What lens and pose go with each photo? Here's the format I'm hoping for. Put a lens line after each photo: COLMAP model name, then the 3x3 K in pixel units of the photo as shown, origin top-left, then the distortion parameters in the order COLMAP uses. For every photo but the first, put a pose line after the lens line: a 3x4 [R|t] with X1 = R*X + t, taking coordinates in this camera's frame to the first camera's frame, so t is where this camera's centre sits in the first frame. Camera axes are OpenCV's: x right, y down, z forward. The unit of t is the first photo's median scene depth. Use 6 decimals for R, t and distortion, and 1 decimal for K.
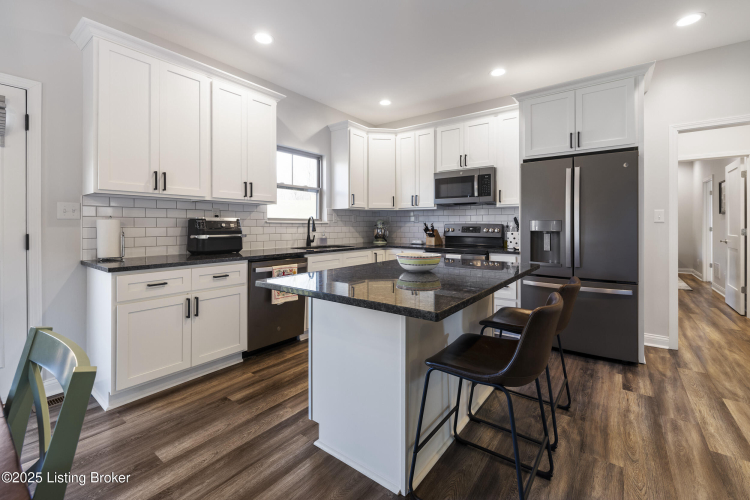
lens RADIAL K [[325.4, 0, 374.7], [0, 325.4, 227.7], [0, 0, 1]] dist [-0.000040, 0.000018]
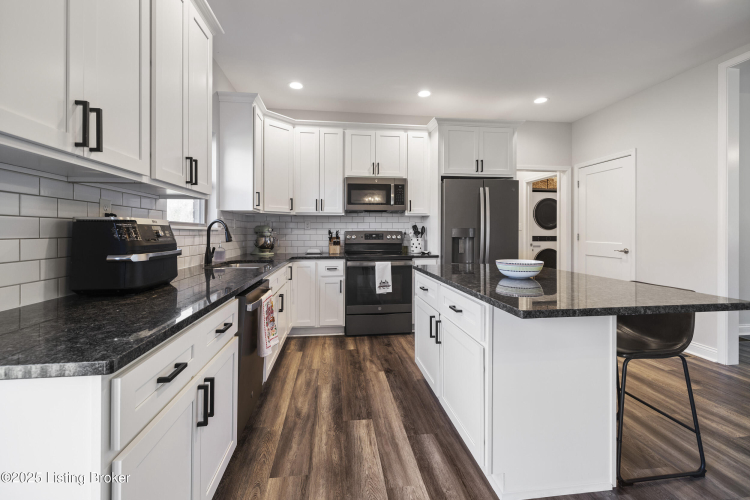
lens RADIAL K [[324.0, 0, 377.3], [0, 324.0, 233.0], [0, 0, 1]] dist [-0.000856, -0.000114]
pose [[0.711256, -0.003538, 0.702924, -0.430131], [0.006931, 0.999974, -0.001980, -0.003561], [-0.702899, 0.006281, 0.711262, 0.281368]]
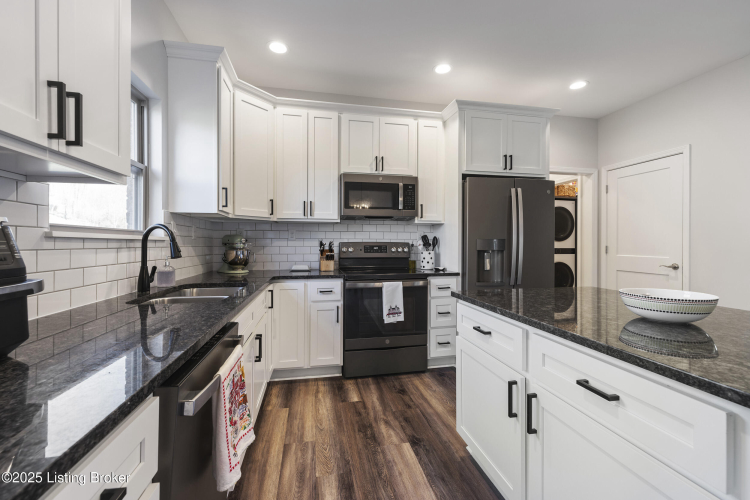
lens RADIAL K [[316.9, 0, 377.2], [0, 316.9, 247.2], [0, 0, 1]] dist [-0.000203, 0.000123]
pose [[0.658202, -0.009028, 0.752787, -0.322032], [0.005032, 0.999959, 0.007592, -0.005444], [-0.752824, -0.001209, 0.658221, 0.486148]]
